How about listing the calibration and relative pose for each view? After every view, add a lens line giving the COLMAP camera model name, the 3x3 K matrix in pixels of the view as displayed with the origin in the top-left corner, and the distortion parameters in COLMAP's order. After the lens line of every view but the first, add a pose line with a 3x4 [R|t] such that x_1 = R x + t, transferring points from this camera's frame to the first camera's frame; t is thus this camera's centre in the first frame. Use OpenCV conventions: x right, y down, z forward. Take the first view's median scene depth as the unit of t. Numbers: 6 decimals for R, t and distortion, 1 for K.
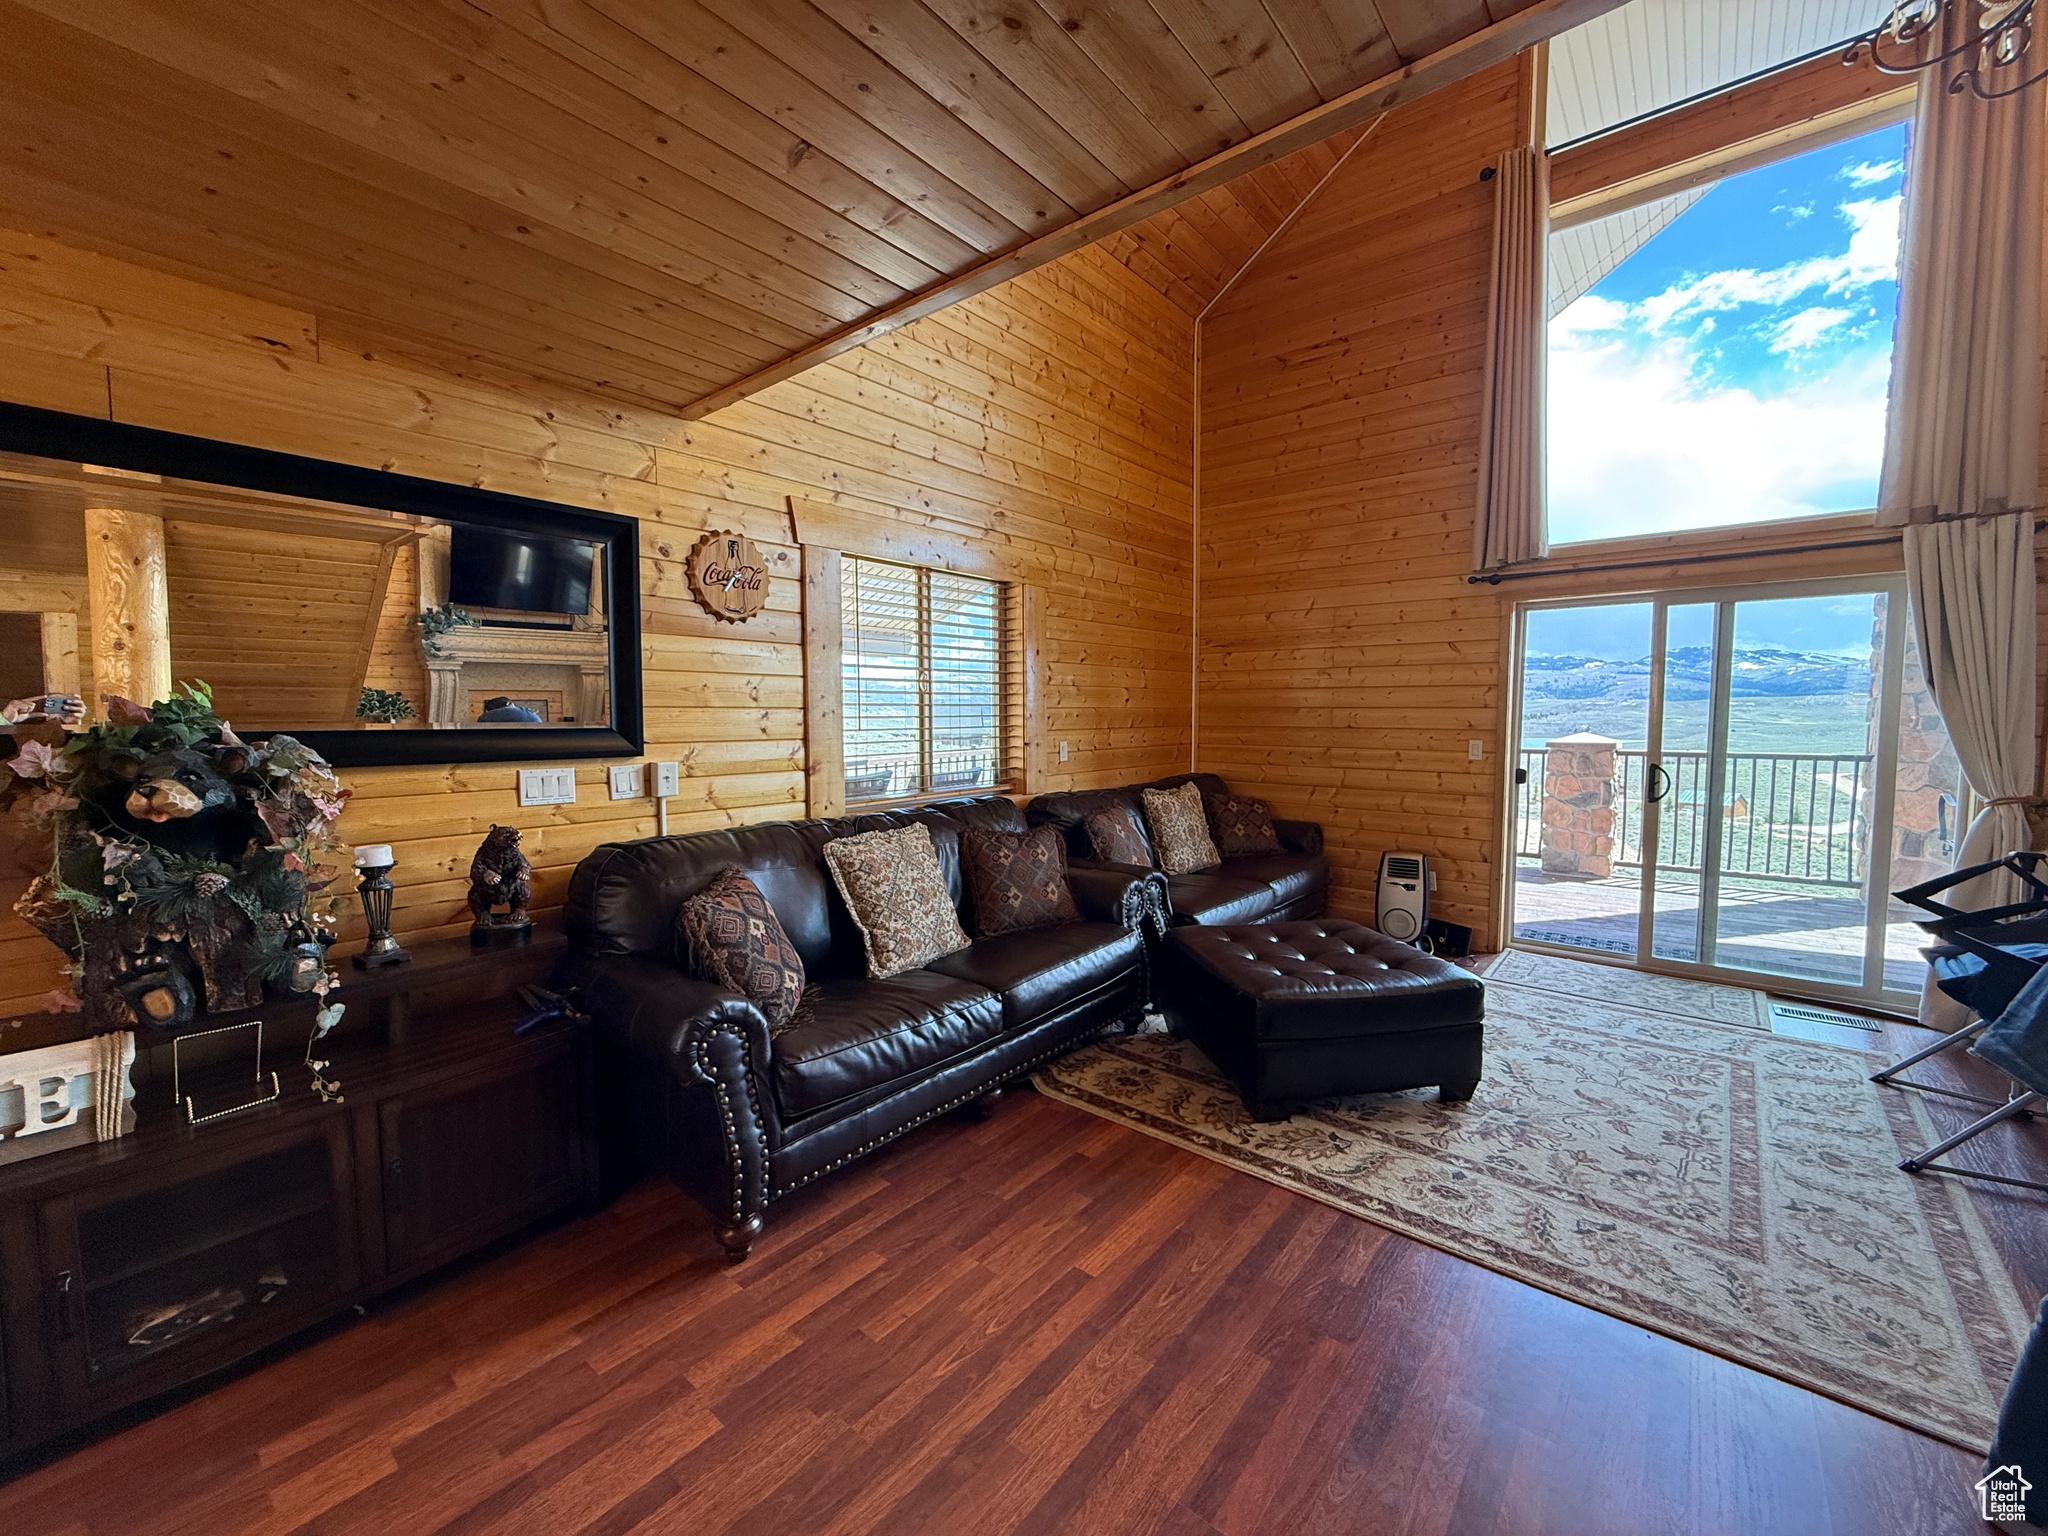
lens RADIAL K [[815.2, 0, 1019.6], [0, 815.2, 769.4], [0, 0, 1]] dist [-0.001009, 0.000027]
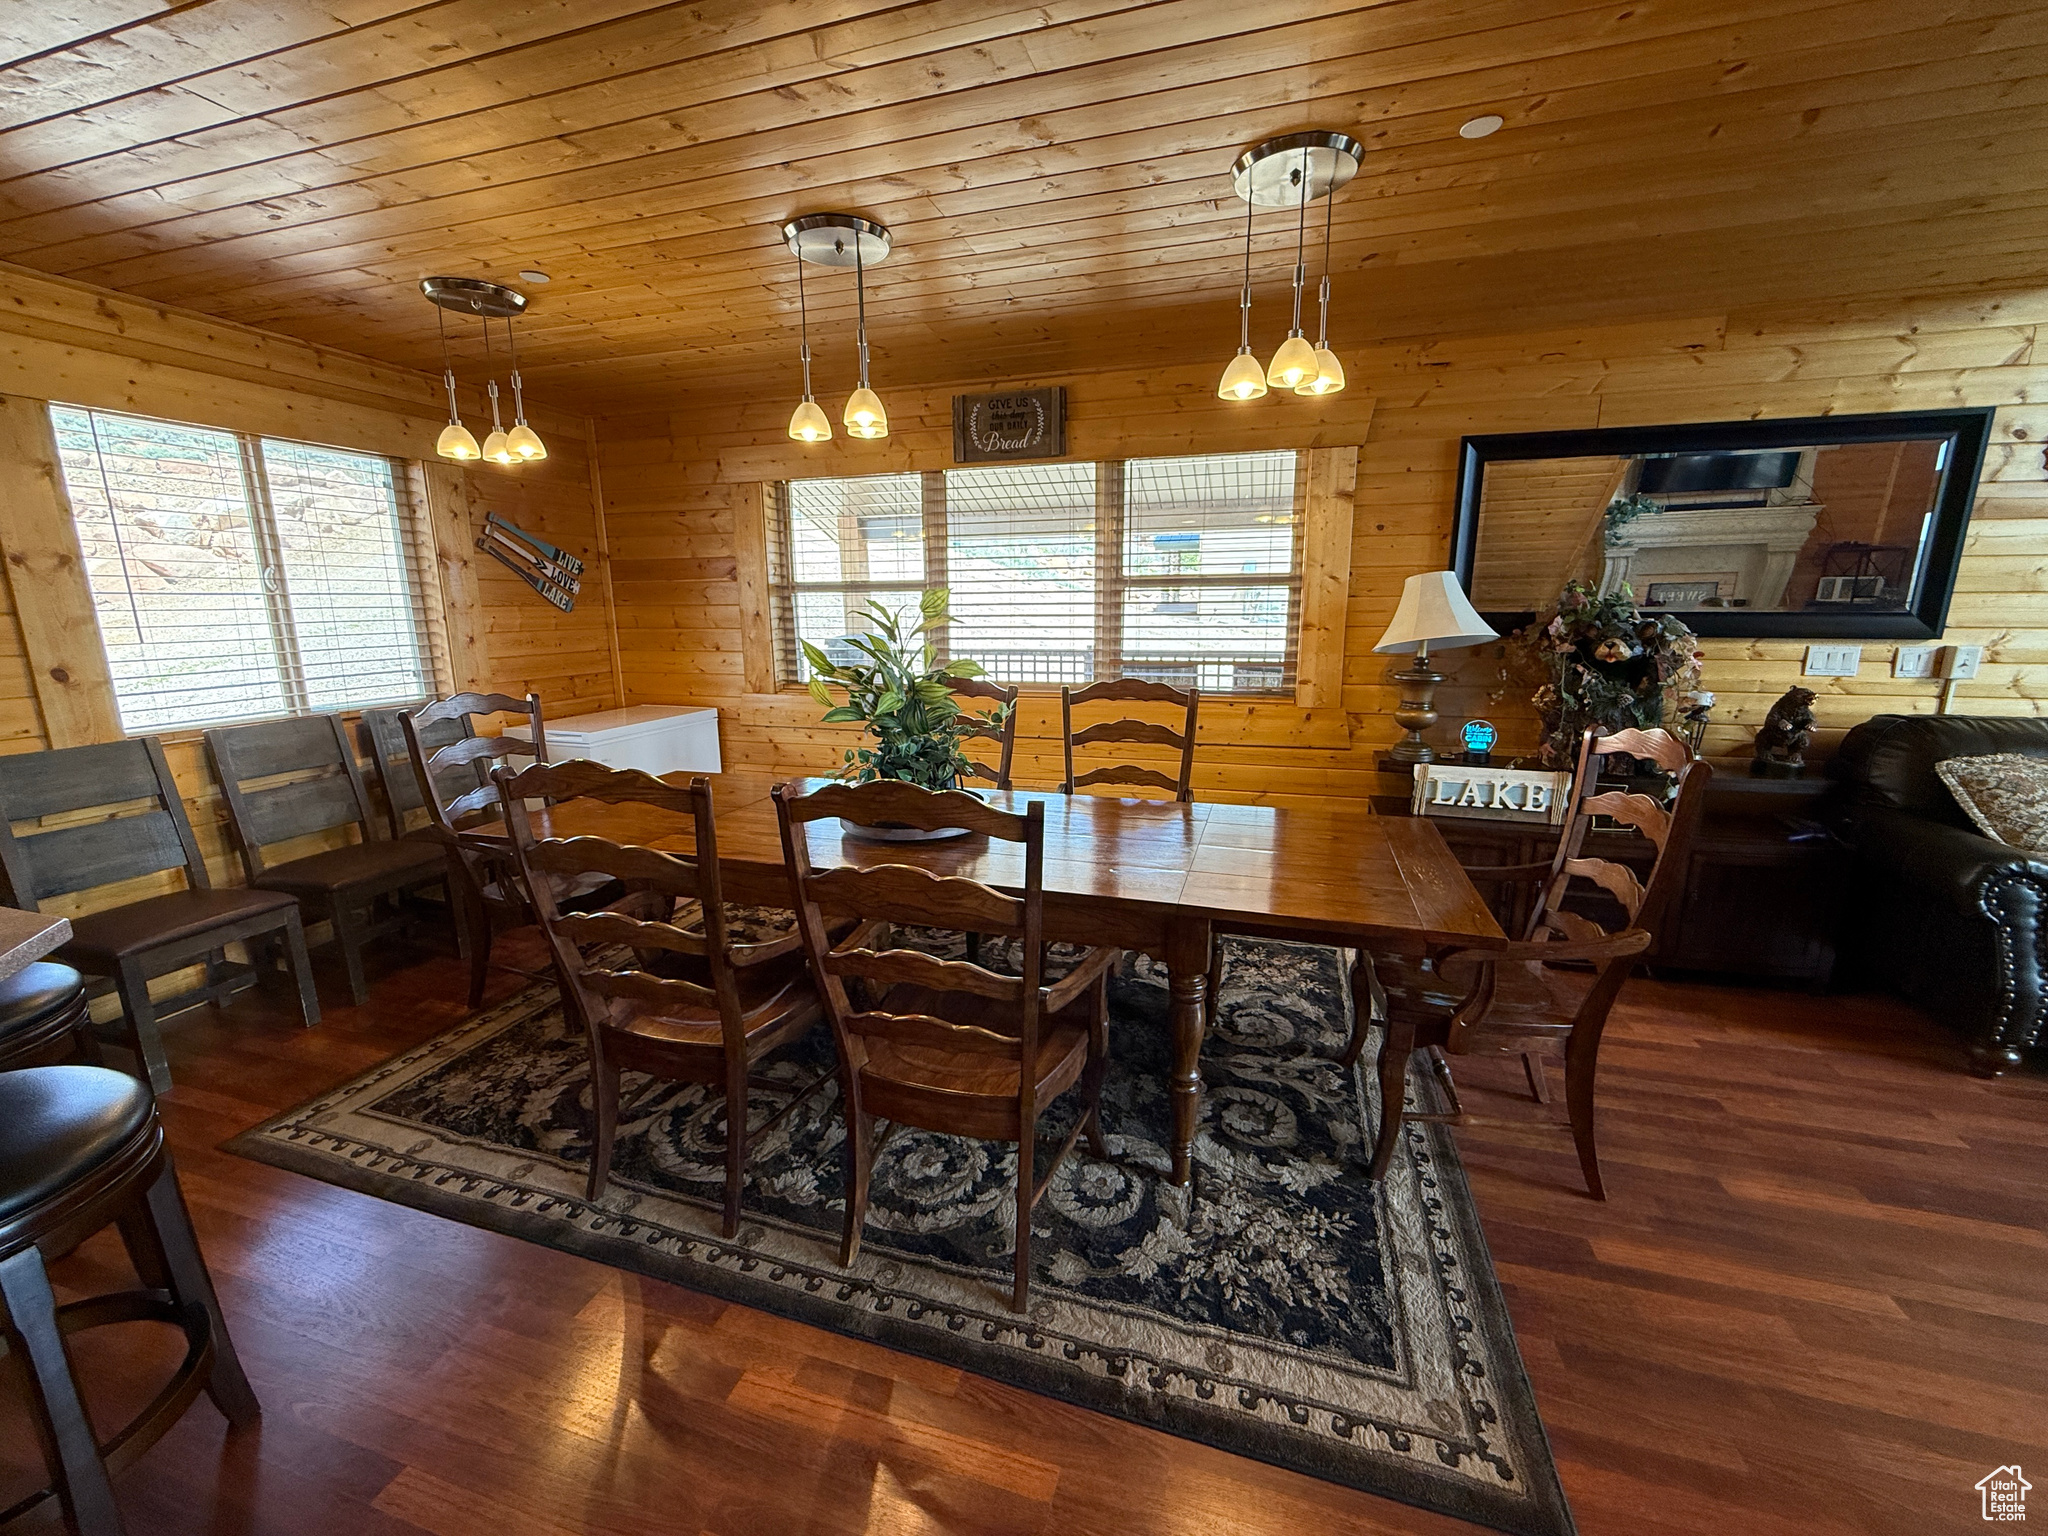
lens RADIAL K [[815.2, 0, 1016.3], [0, 815.2, 771.8], [0, 0, 1]] dist [-0.001009, 0.000027]
pose [[0.389788, 0.187322, -0.901652, 0.063023], [-0.055779, 0.982098, 0.179921, 0.029612], [0.919214, -0.019838, 0.393259, -0.537084]]
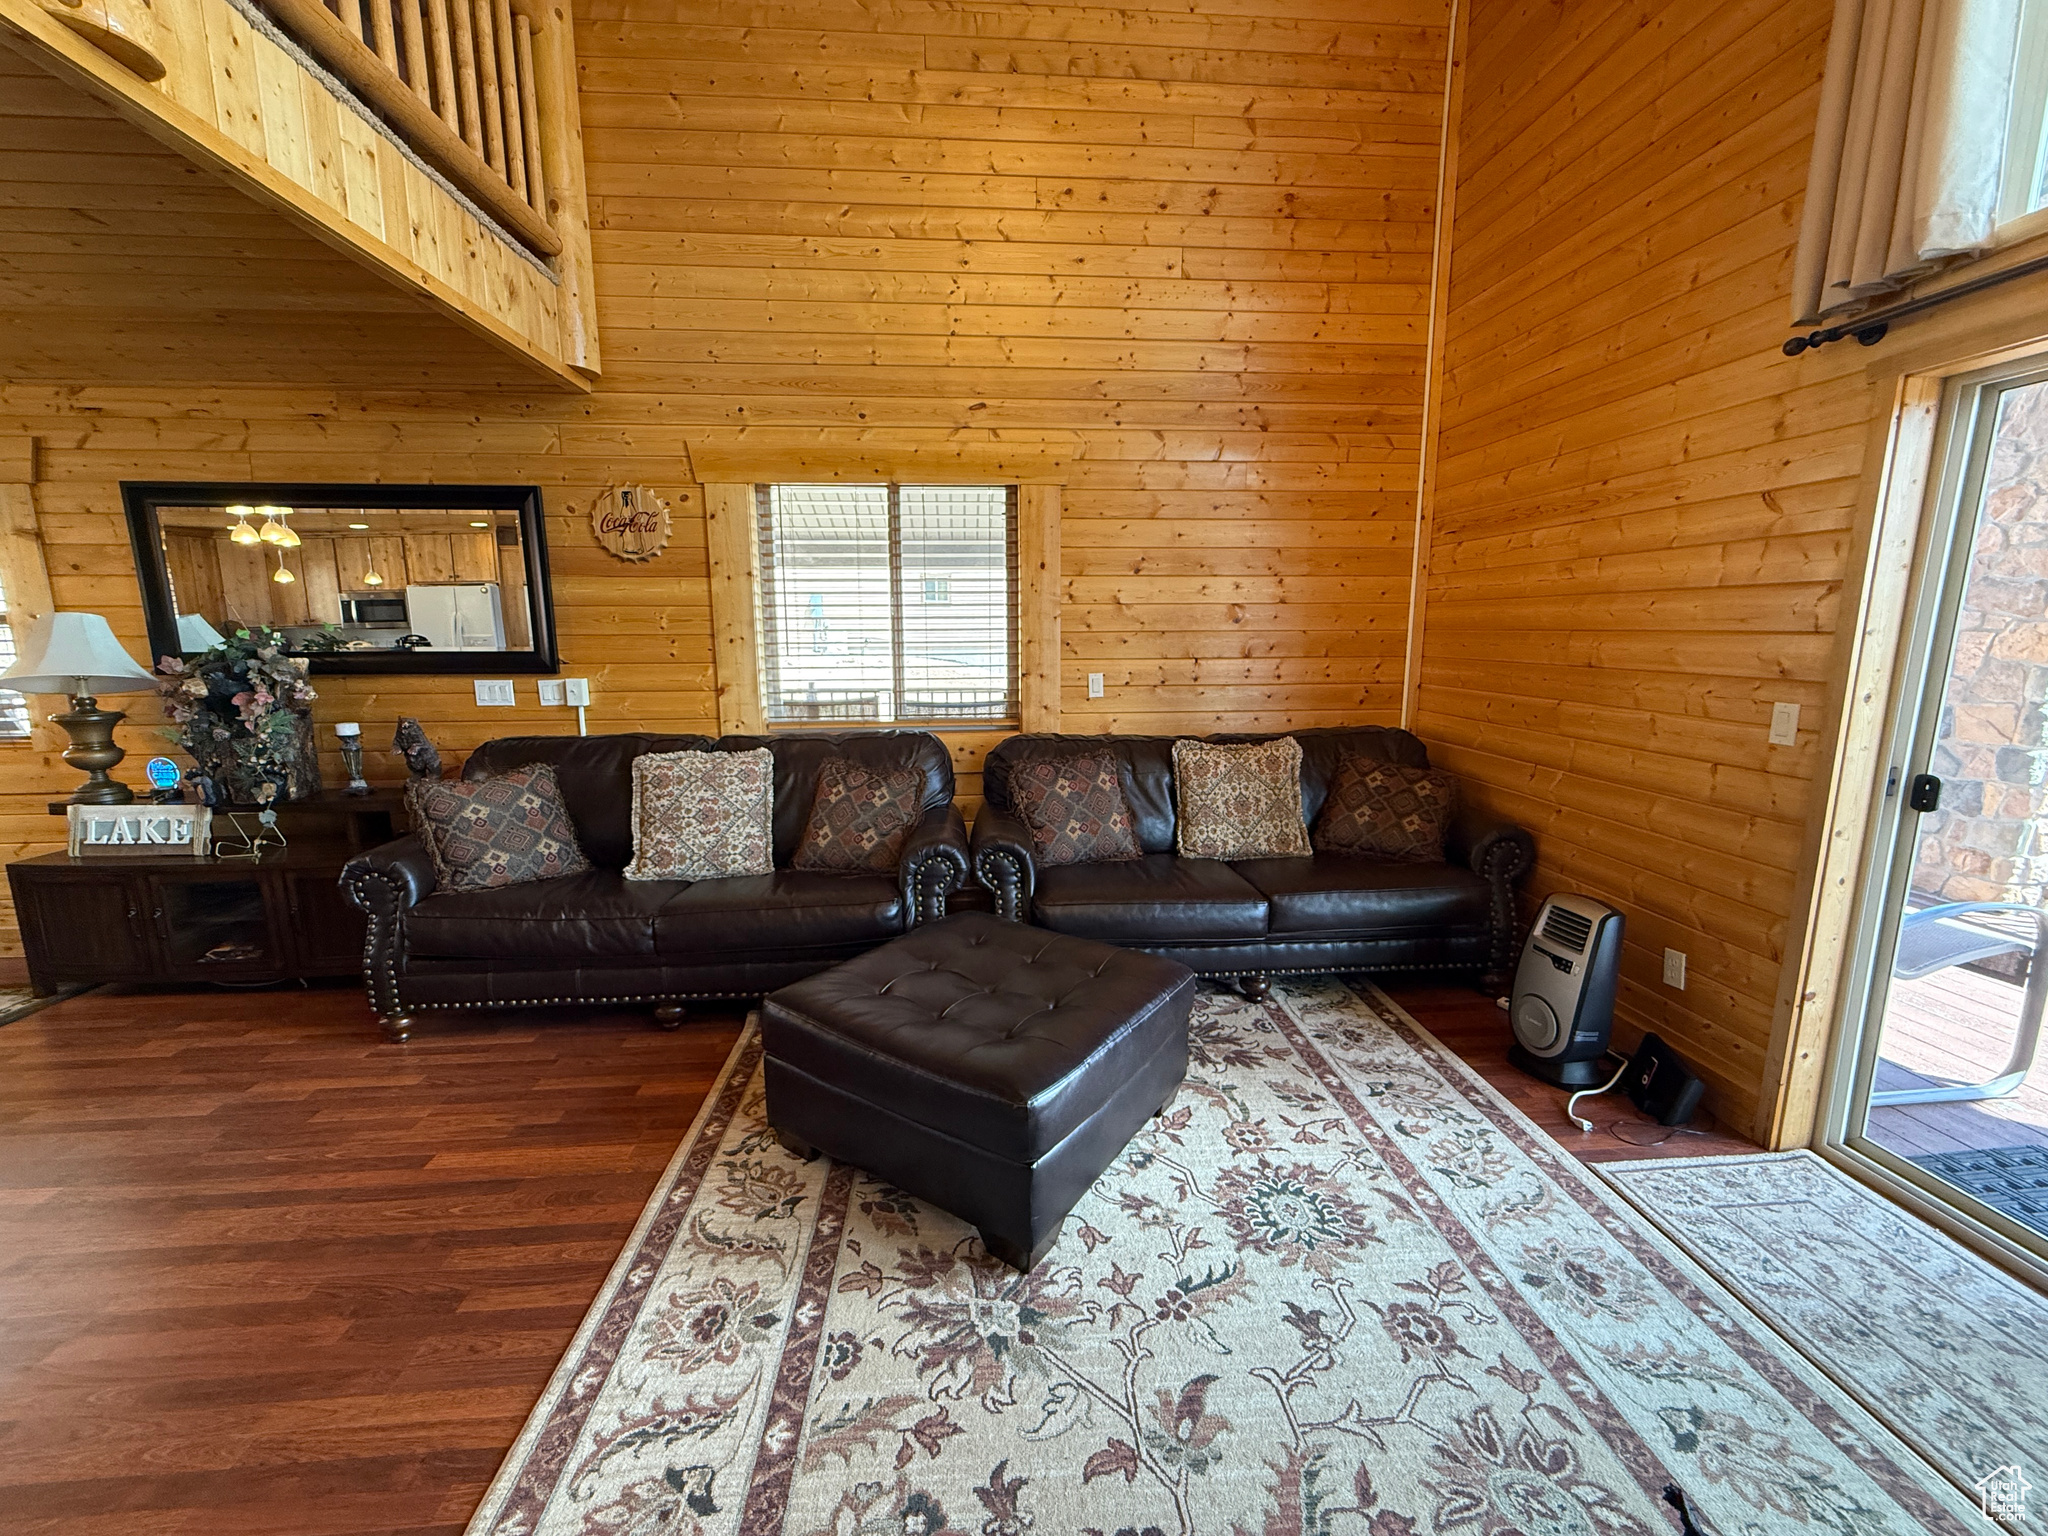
lens RADIAL K [[815.2, 0, 1023.1], [0, 815.2, 770.3], [0, 0, 1]] dist [-0.001009, 0.000027]
pose [[0.700263, 0.120494, -0.703642, 0.976205], [-0.047152, 0.991307, 0.122830, -0.057208], [0.712326, -0.052835, 0.699857, 0.599179]]
